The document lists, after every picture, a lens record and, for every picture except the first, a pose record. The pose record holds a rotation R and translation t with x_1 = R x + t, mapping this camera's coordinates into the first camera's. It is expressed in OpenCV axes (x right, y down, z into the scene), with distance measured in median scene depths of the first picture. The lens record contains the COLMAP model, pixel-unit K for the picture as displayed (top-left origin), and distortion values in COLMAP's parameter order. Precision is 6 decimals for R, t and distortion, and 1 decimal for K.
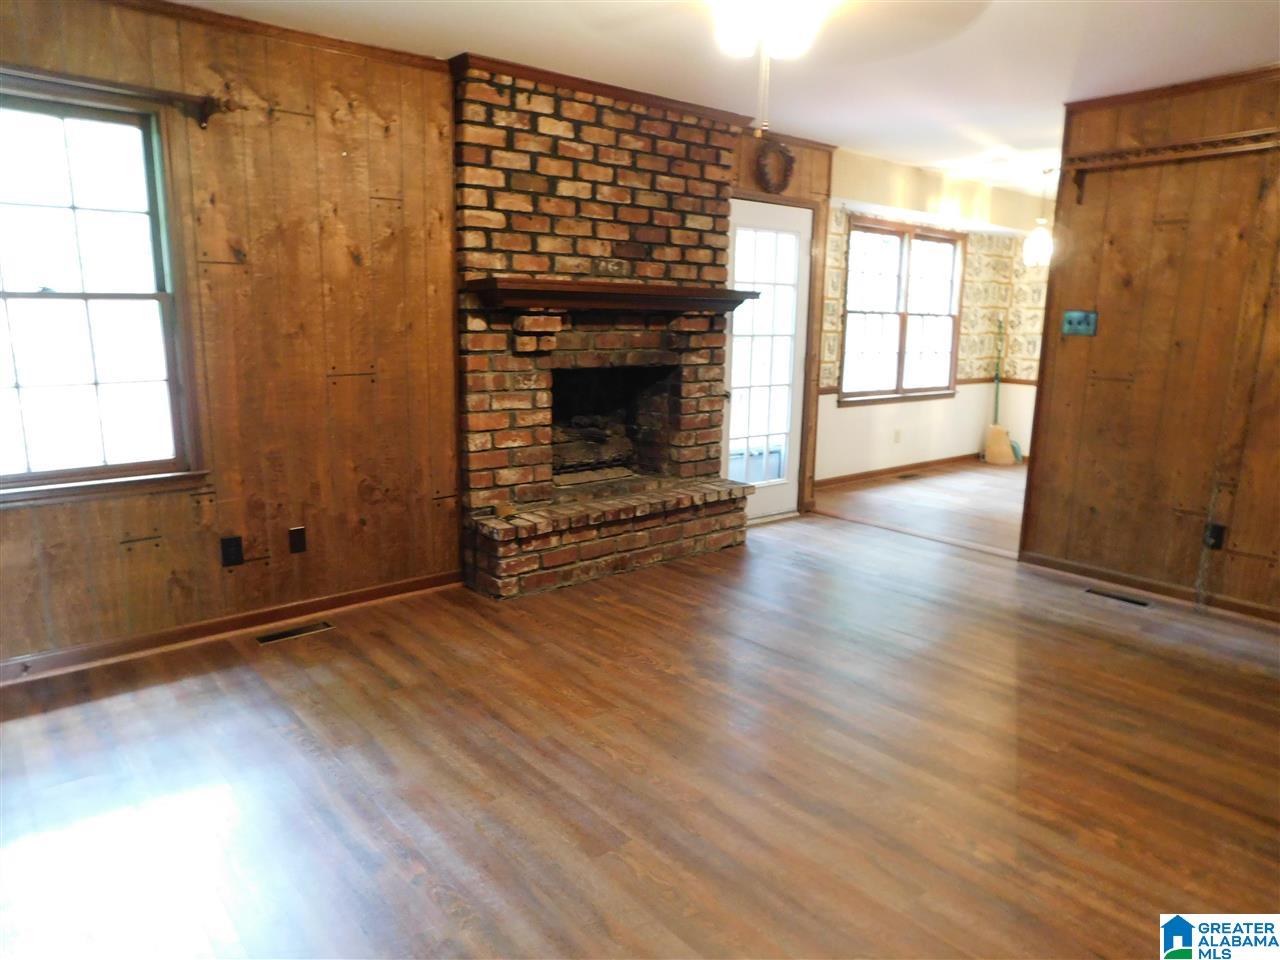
lens RADIAL K [[852.3, 0, 634.6], [0, 852.3, 487.9], [0, 0, 1]] dist [-0.063680, 0.043455]
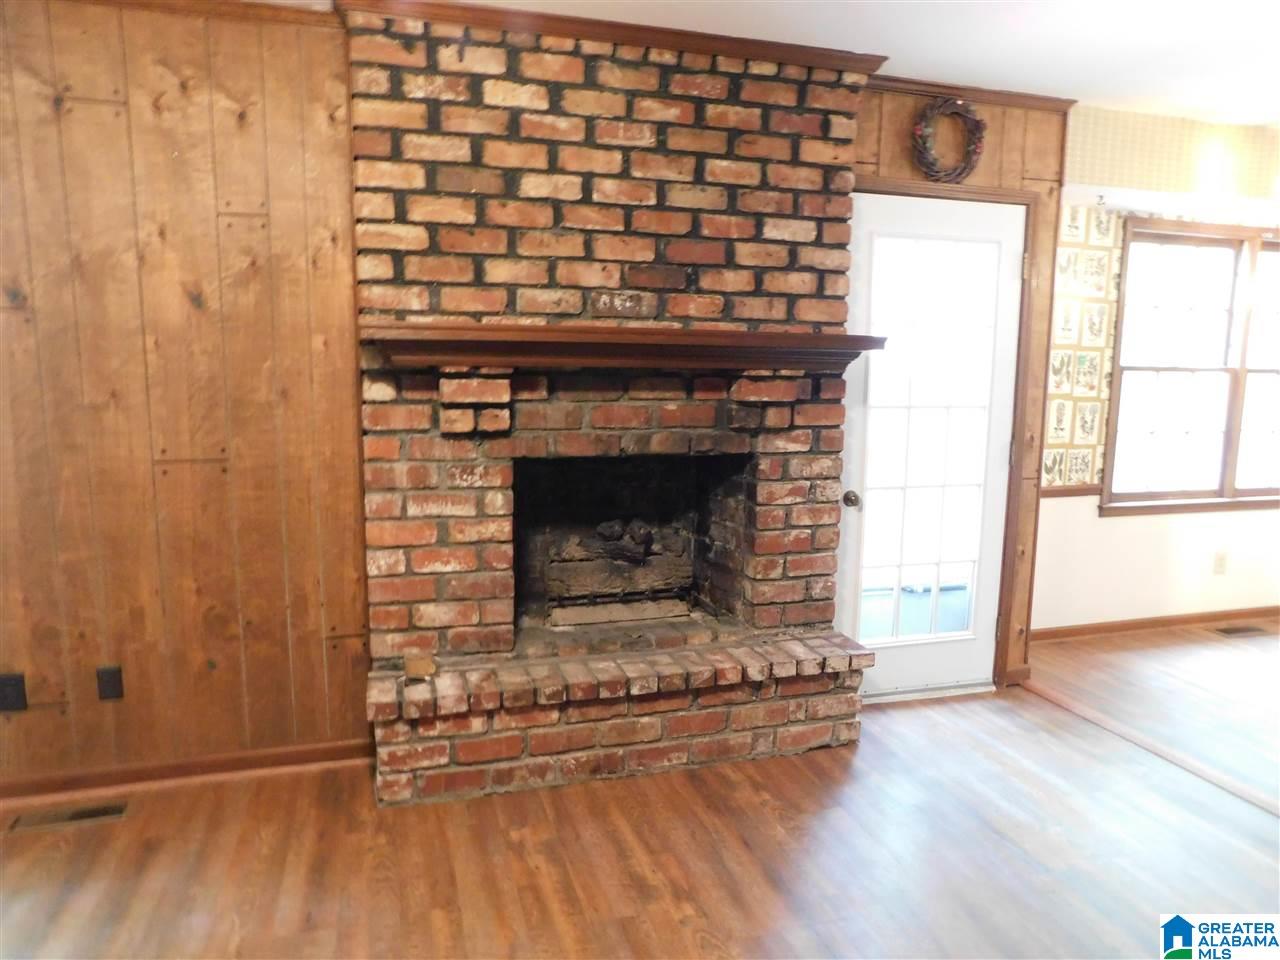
lens RADIAL K [[852.3, 0, 642.5], [0, 852.3, 481.8], [0, 0, 1]] dist [-0.063680, 0.043455]
pose [[0.919363, 0.051806, -0.389985, 0.257401], [-0.076732, 0.995867, -0.048597, -0.097699], [0.385856, 0.074602, 0.919538, 0.436021]]
